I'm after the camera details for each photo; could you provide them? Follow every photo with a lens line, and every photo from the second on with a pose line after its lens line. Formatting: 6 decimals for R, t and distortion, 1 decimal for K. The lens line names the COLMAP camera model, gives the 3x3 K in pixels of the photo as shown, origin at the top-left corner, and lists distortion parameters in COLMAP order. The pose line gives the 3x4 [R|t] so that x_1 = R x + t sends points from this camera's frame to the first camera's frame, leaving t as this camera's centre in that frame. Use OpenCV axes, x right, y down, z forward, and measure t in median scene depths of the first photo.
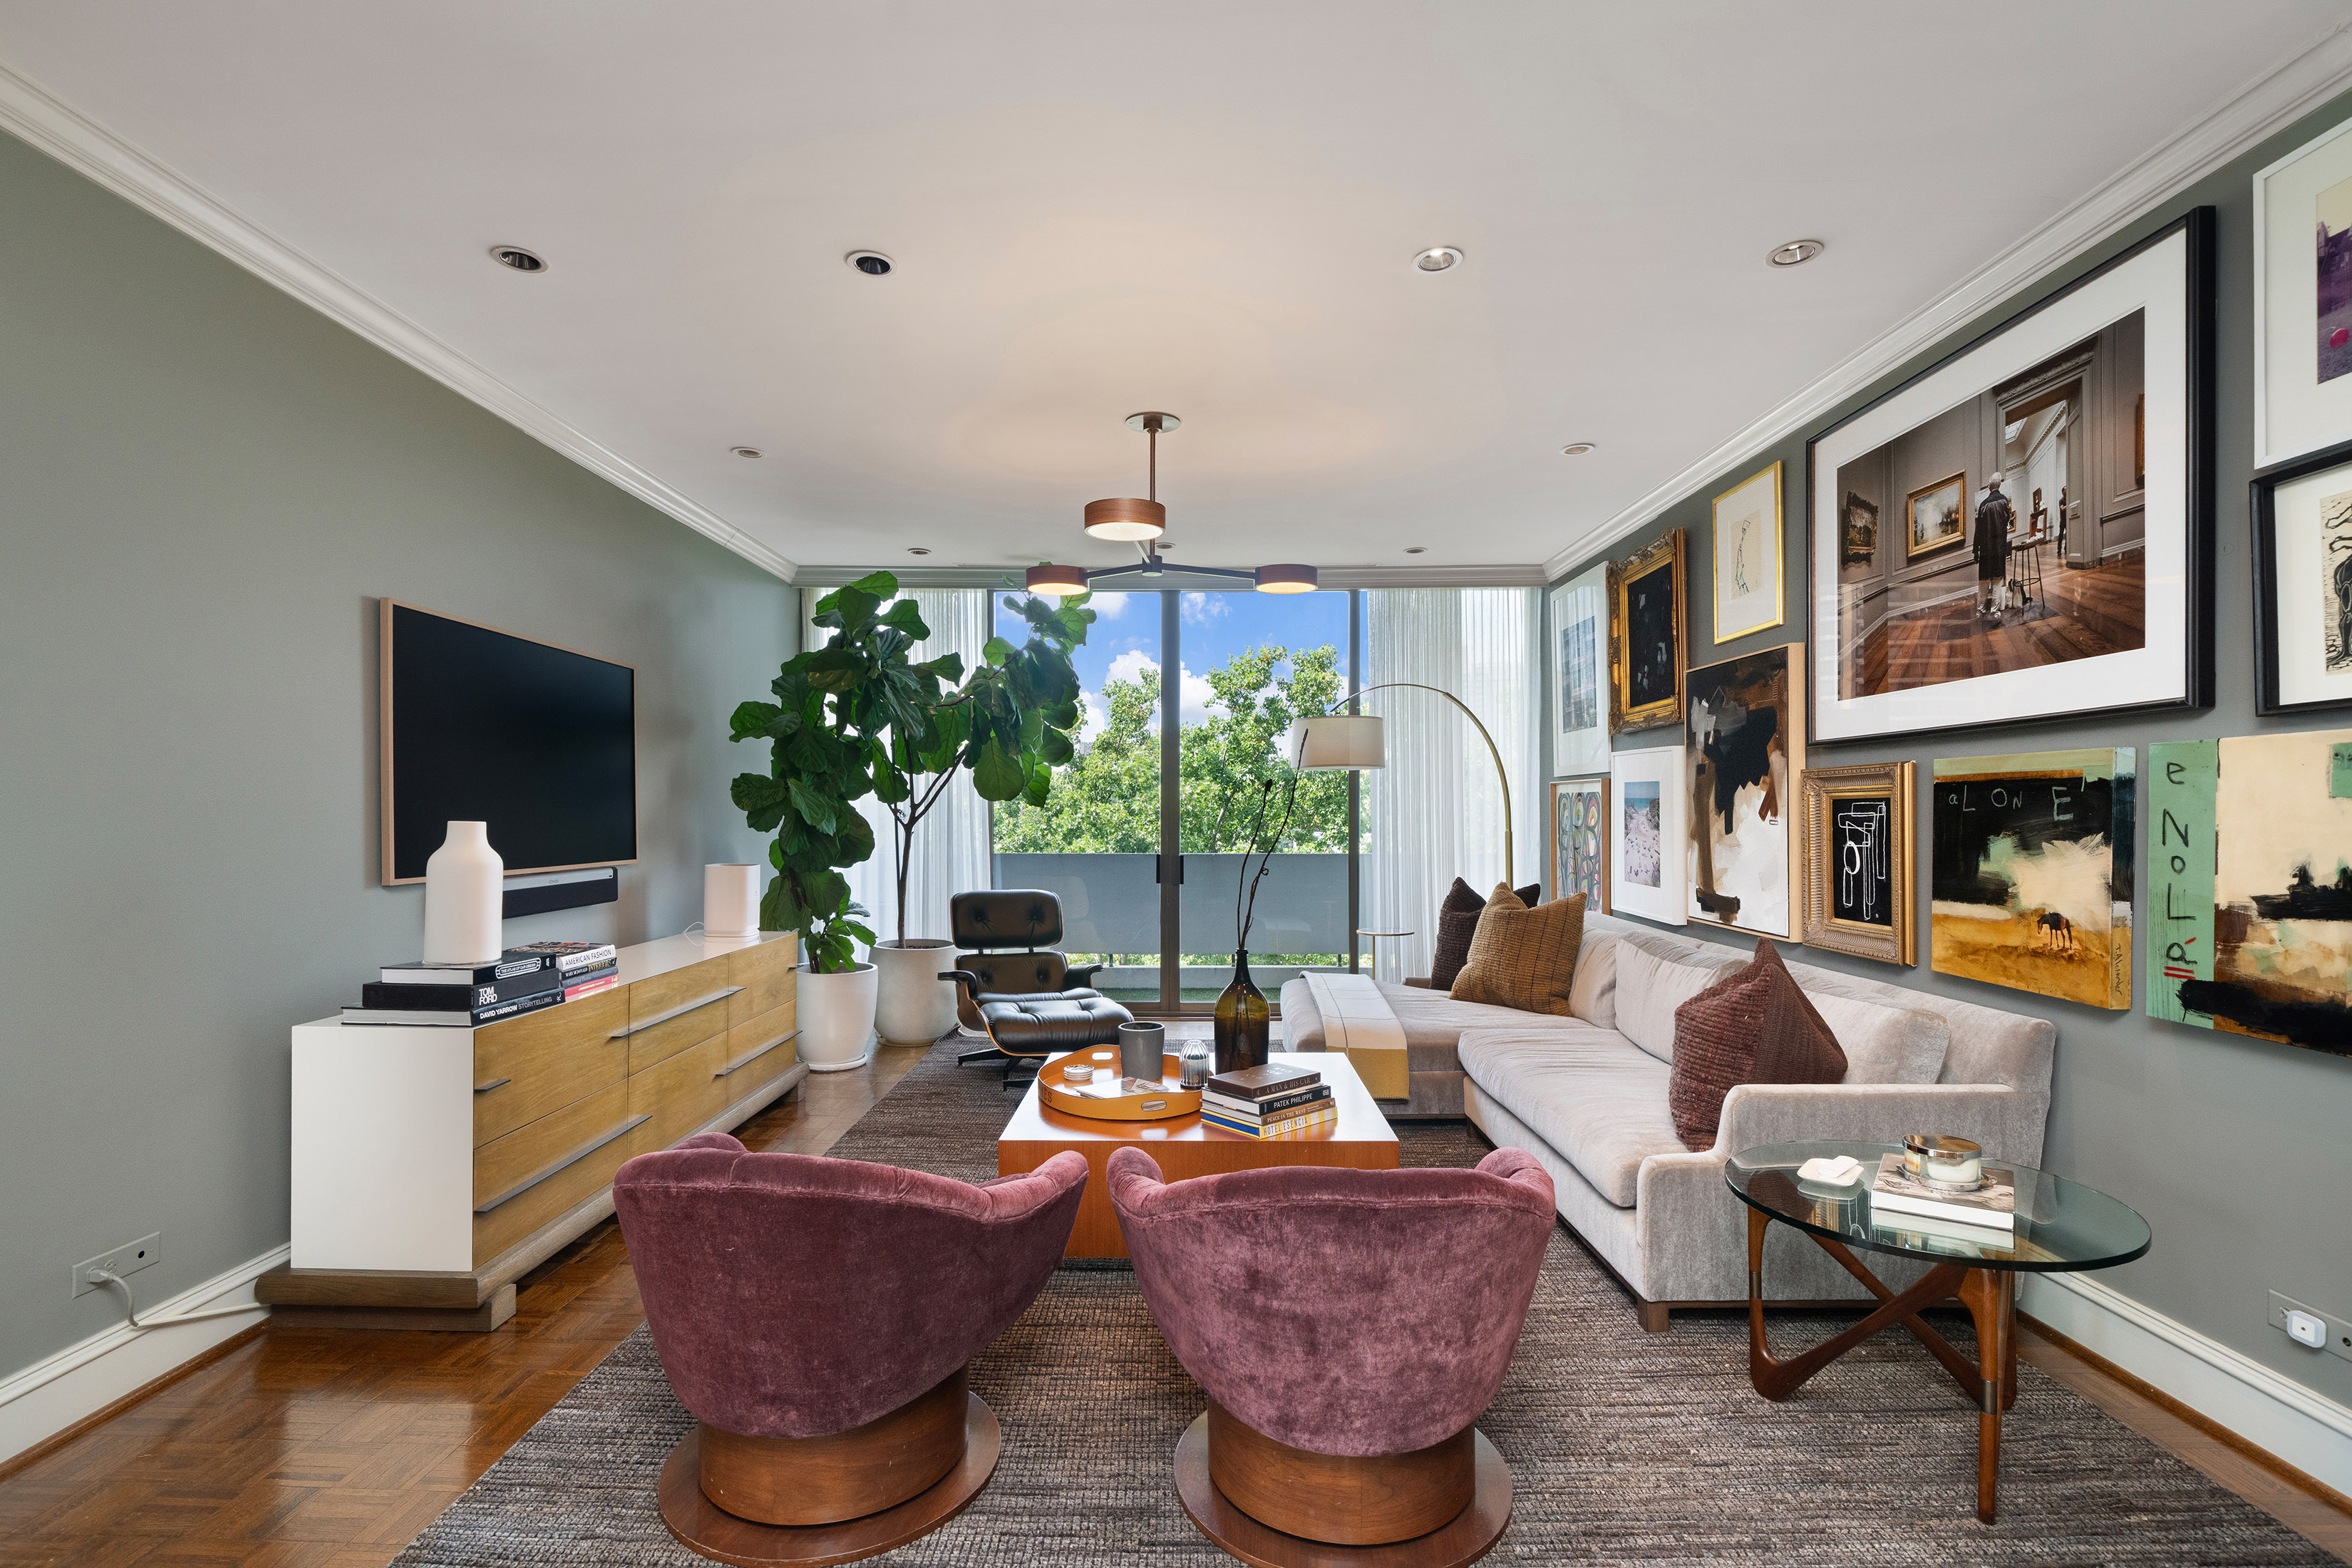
lens RADIAL K [[1087.1, 0, 1173.7], [0, 1087.1, 830.8], [0, 0, 1]] dist [0.002083, 0.000157]
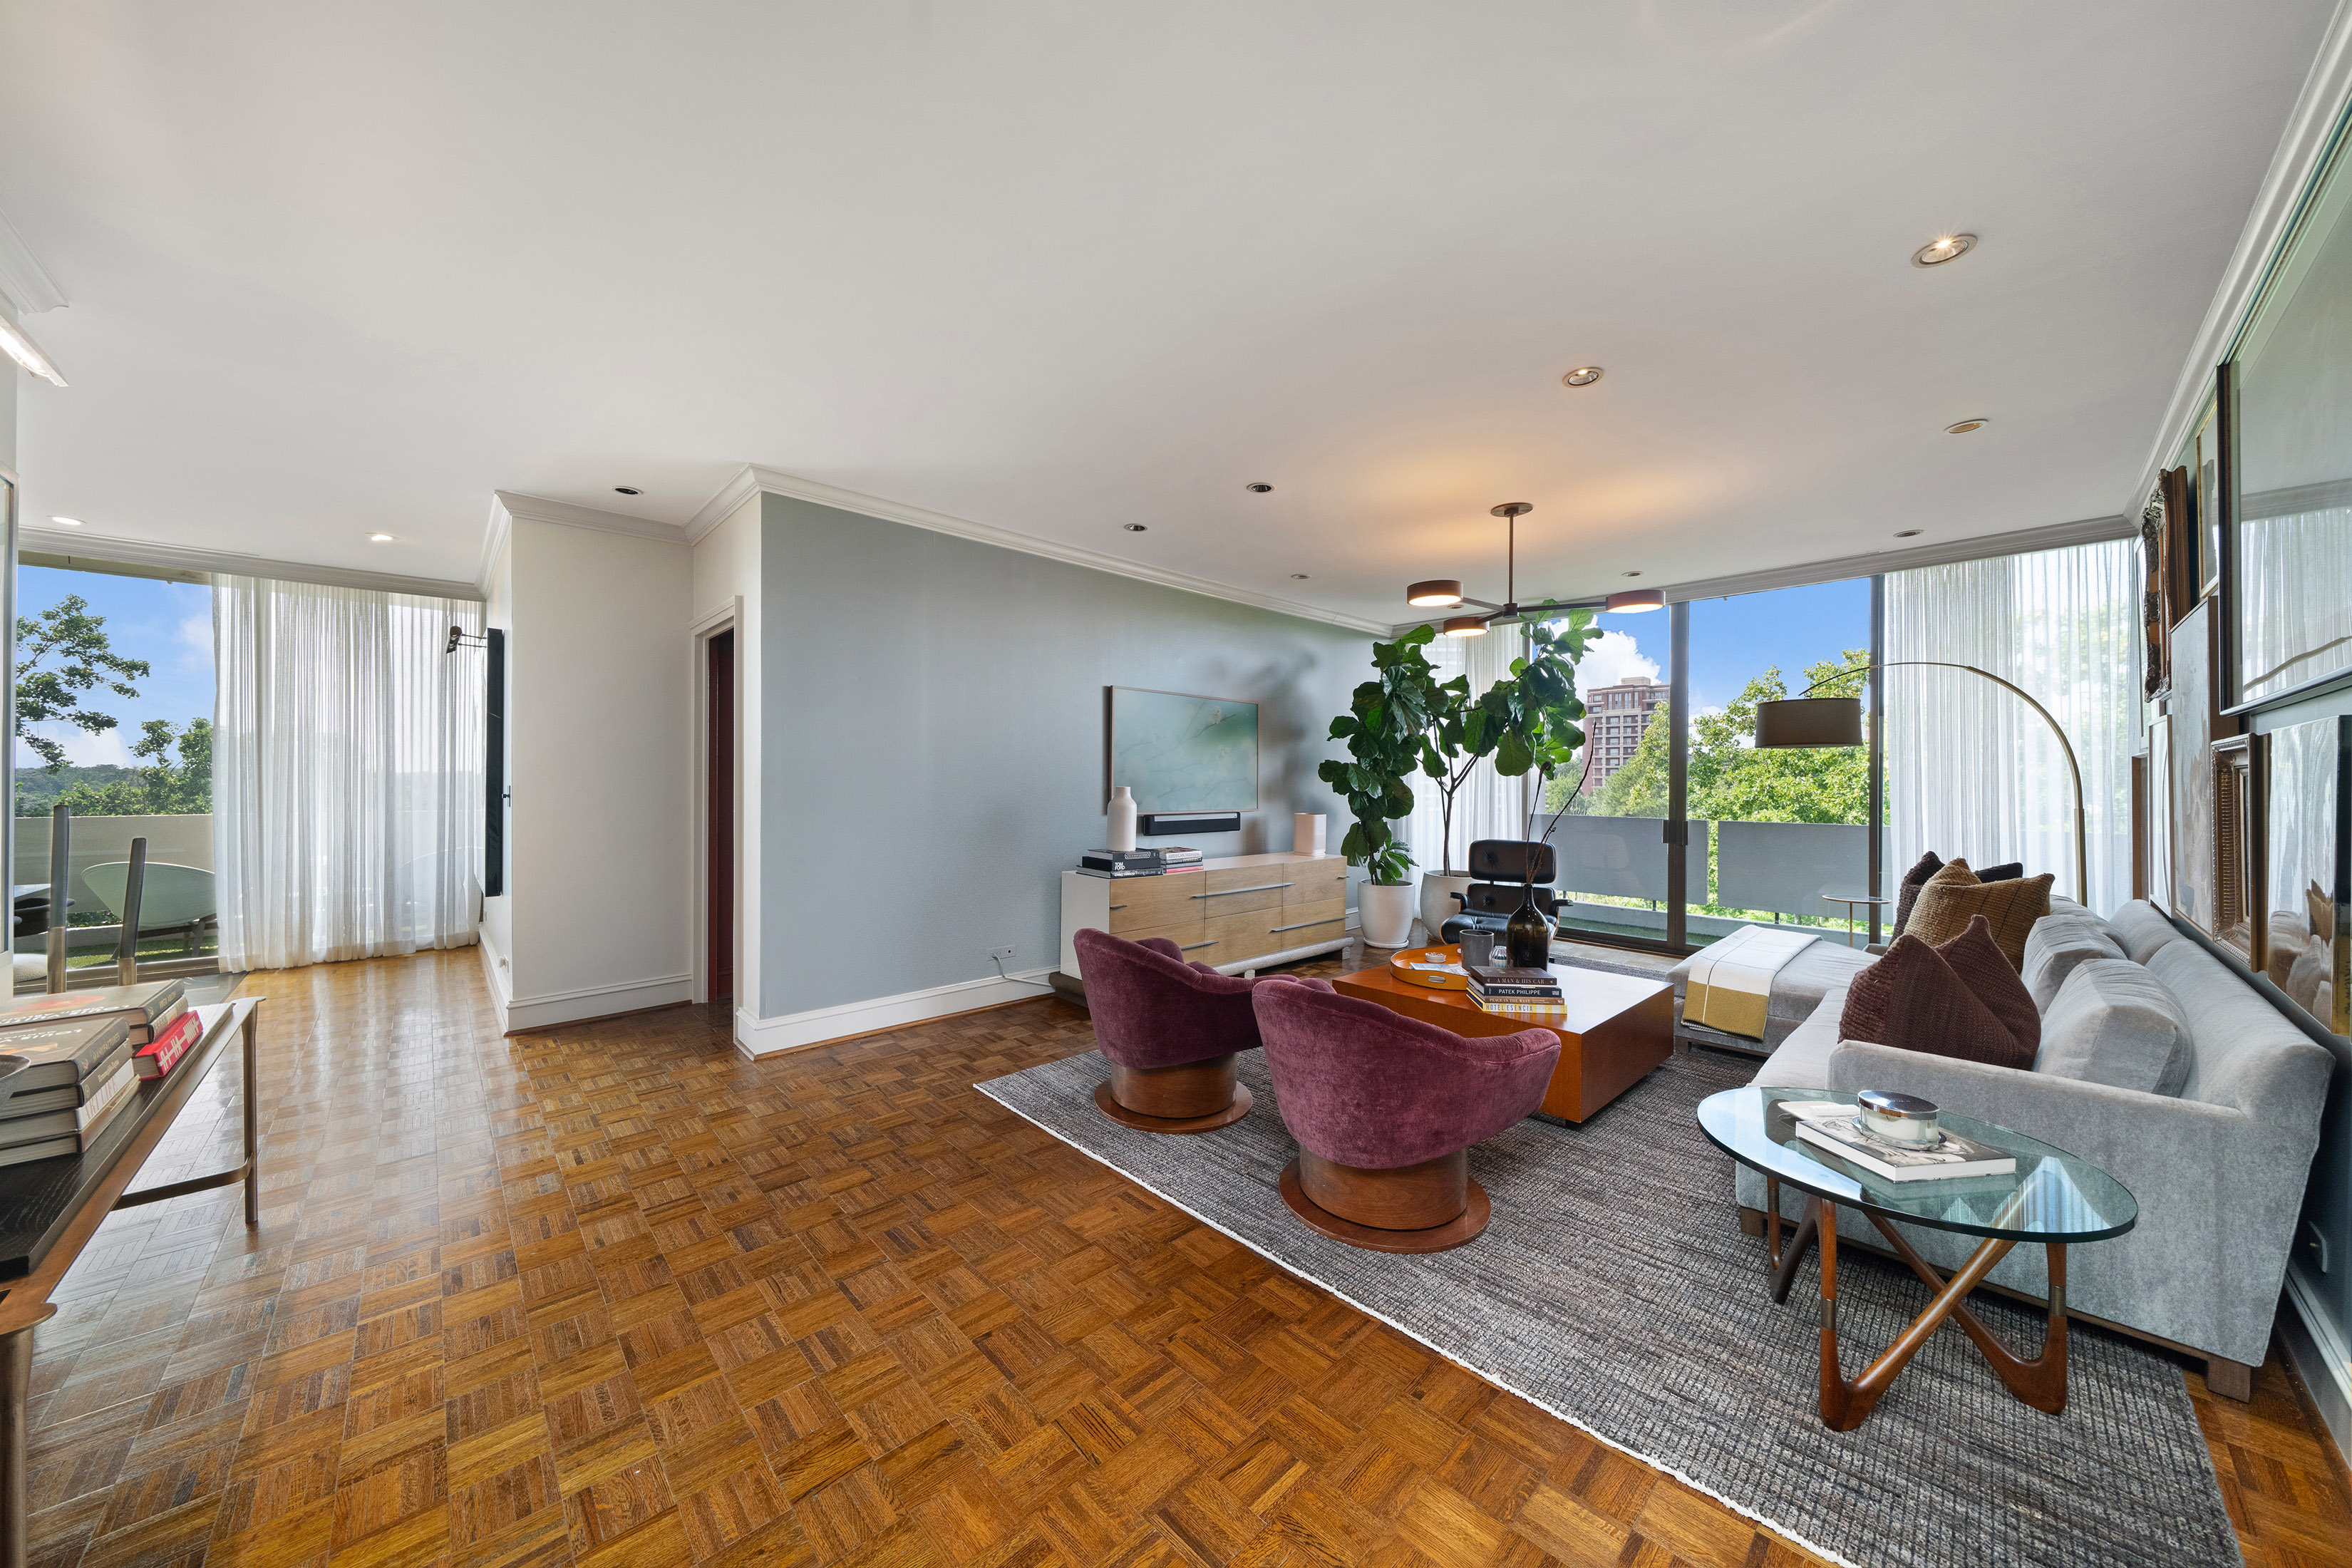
lens RADIAL K [[798.1, 0, 1176.0], [0, 798.1, 784.0], [0, 0, 1]] dist [-0.000201, -0.000019]
pose [[0.697884, 0.008135, -0.716165, 0.304856], [-0.018707, 0.999801, -0.006873, -0.002313], [0.715966, 0.018194, 0.697898, -0.022744]]
